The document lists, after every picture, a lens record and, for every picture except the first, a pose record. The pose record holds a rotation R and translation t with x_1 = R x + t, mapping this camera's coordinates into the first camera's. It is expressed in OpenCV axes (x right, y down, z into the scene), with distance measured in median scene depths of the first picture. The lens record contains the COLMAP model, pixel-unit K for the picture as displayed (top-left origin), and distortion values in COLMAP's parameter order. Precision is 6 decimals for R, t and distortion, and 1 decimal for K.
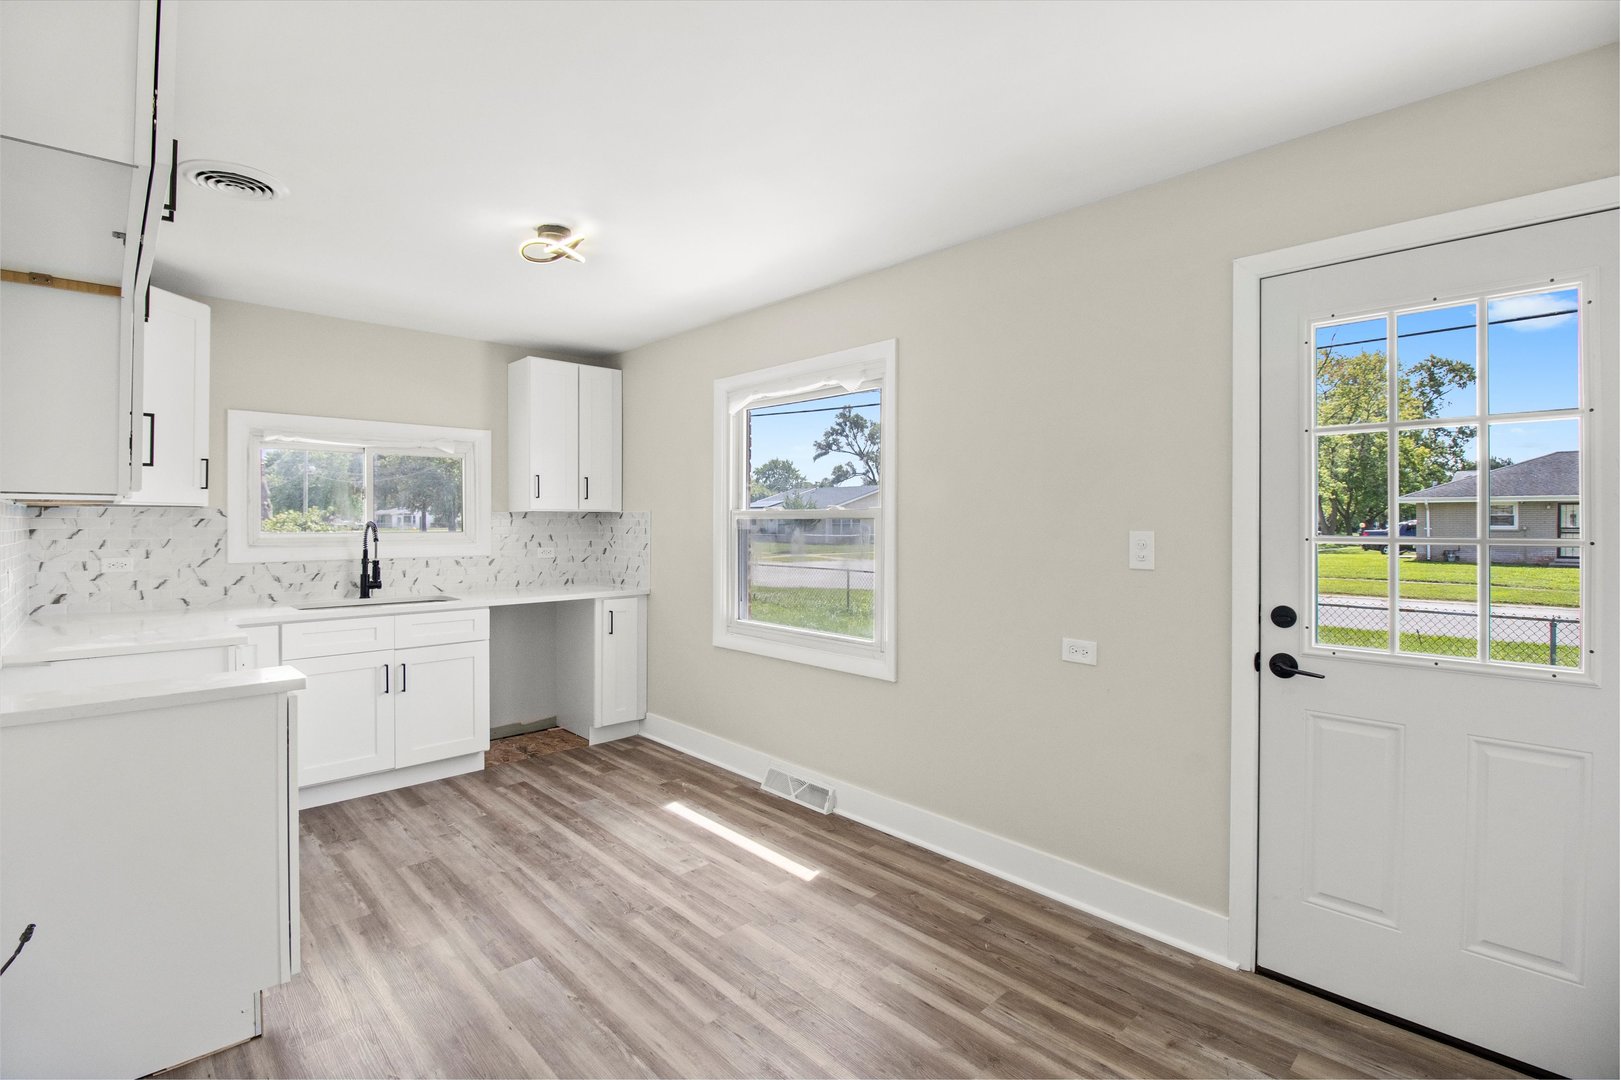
lens RADIAL K [[750.0, 0, 810.1], [0, 750.0, 523.5], [0, 0, 1]] dist [0.001365, -0.013745]
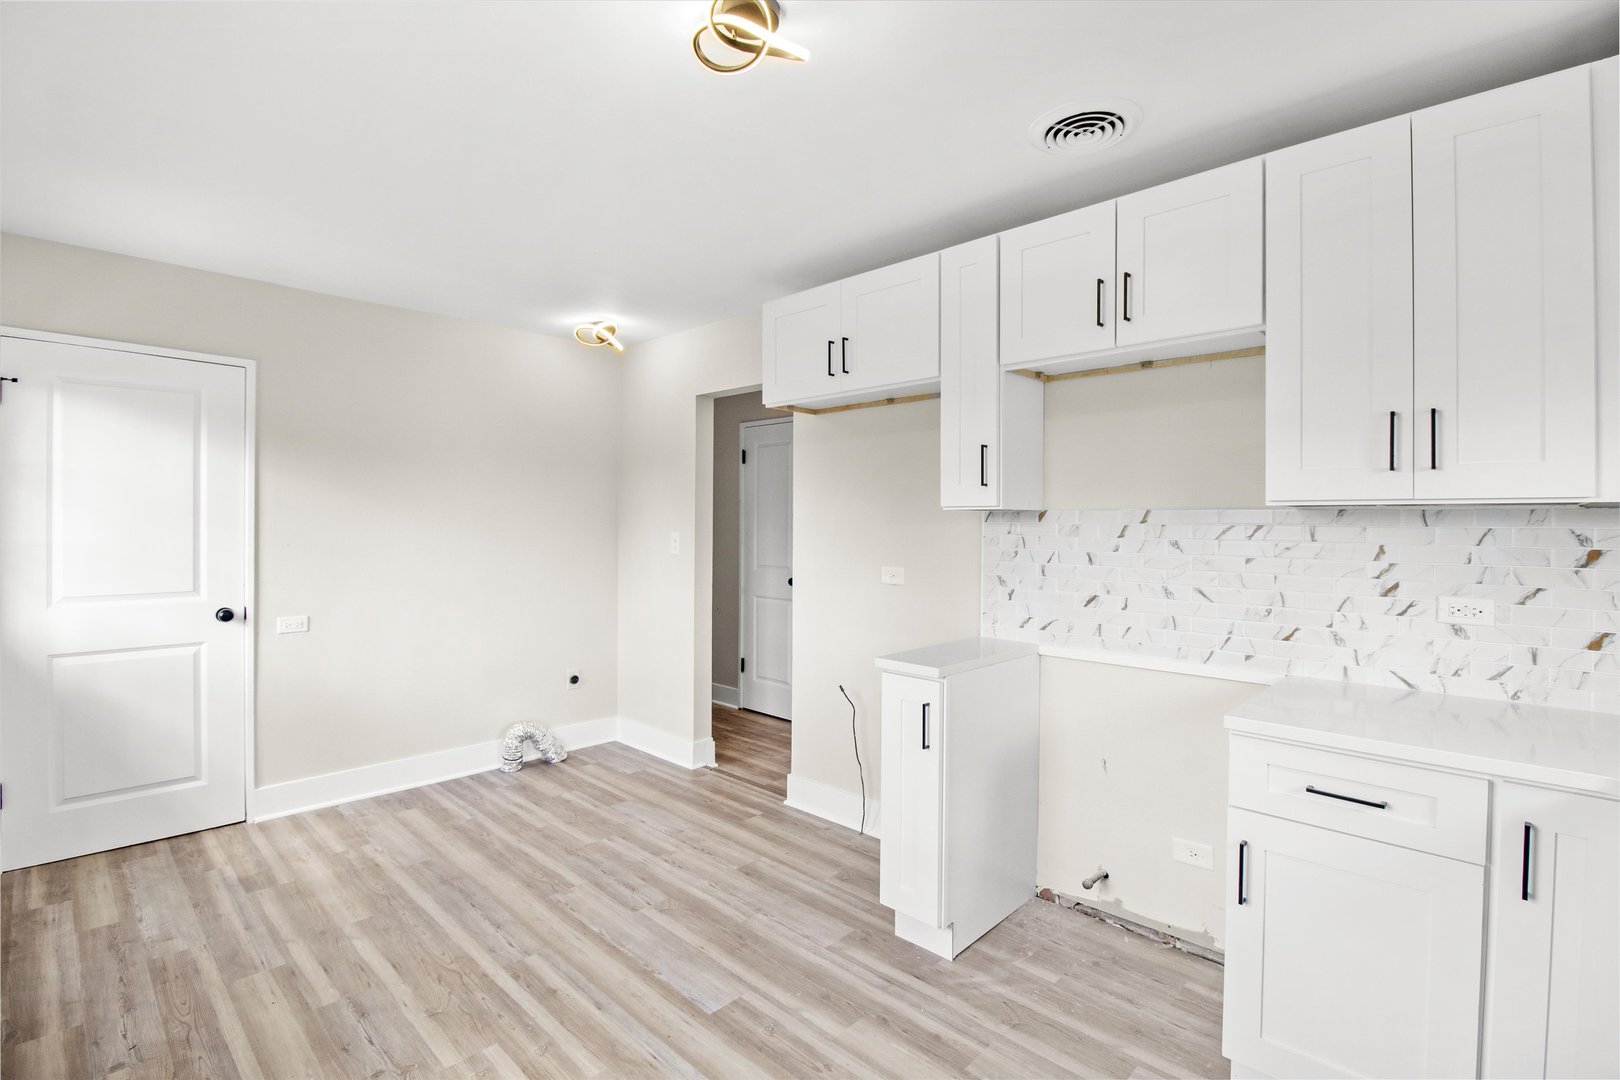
lens RADIAL K [[749.5, 0, 809.6], [0, 749.5, 523.5], [0, 0, 1]] dist [0.001365, -0.013745]
pose [[-0.999039, -0.006664, -0.043325, -0.289929], [-0.006876, 0.999965, 0.004731, -0.008085], [0.043292, 0.005024, -0.999050, 1.237858]]
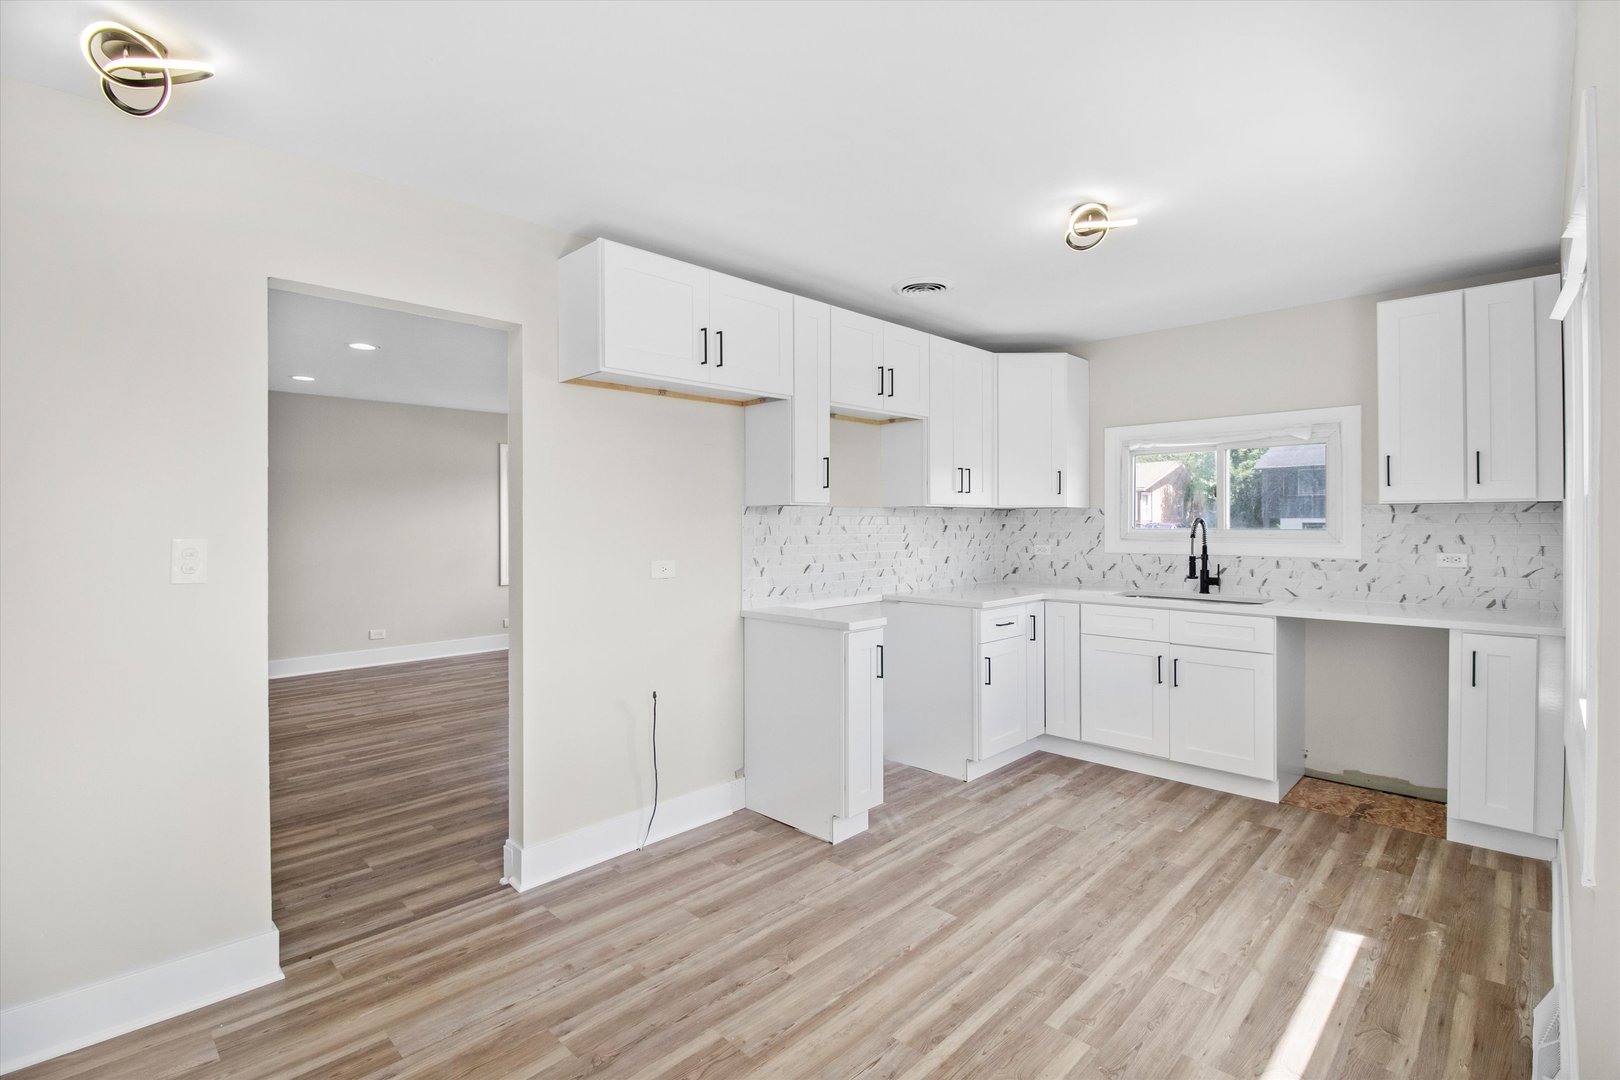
lens RADIAL K [[749.5, 0, 809.6], [0, 749.5, 523.5], [0, 0, 1]] dist [0.001365, -0.013745]
pose [[0.034511, 0.002774, -0.999400, 0.466108], [0.000691, 0.999996, 0.002800, 0.001529], [0.999404, -0.000787, 0.034509, 0.488347]]
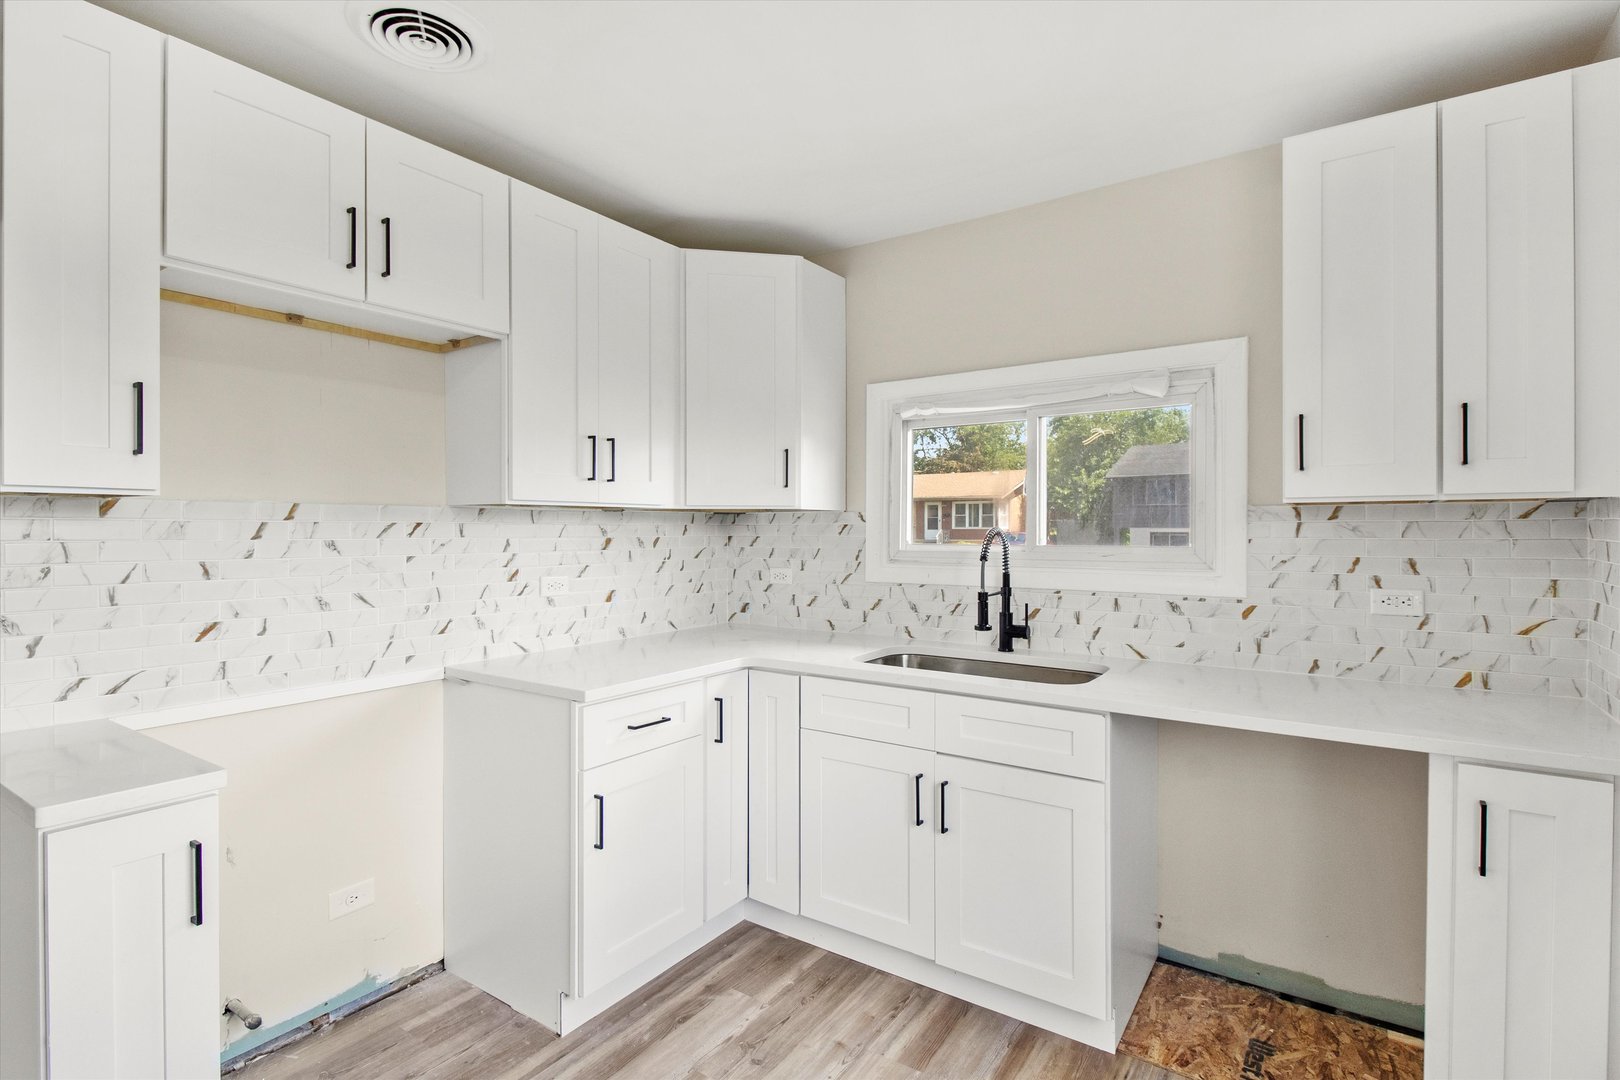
lens RADIAL K [[772.4, 0, 812.7], [0, 772.4, 532.4], [0, 0, 1]] dist [-0.000925, -0.000673]
pose [[0.204061, 0.003614, -0.978951, -0.001225], [-0.001743, 0.999993, 0.003328, -0.000632], [0.978957, 0.001028, 0.204066, 0.815410]]
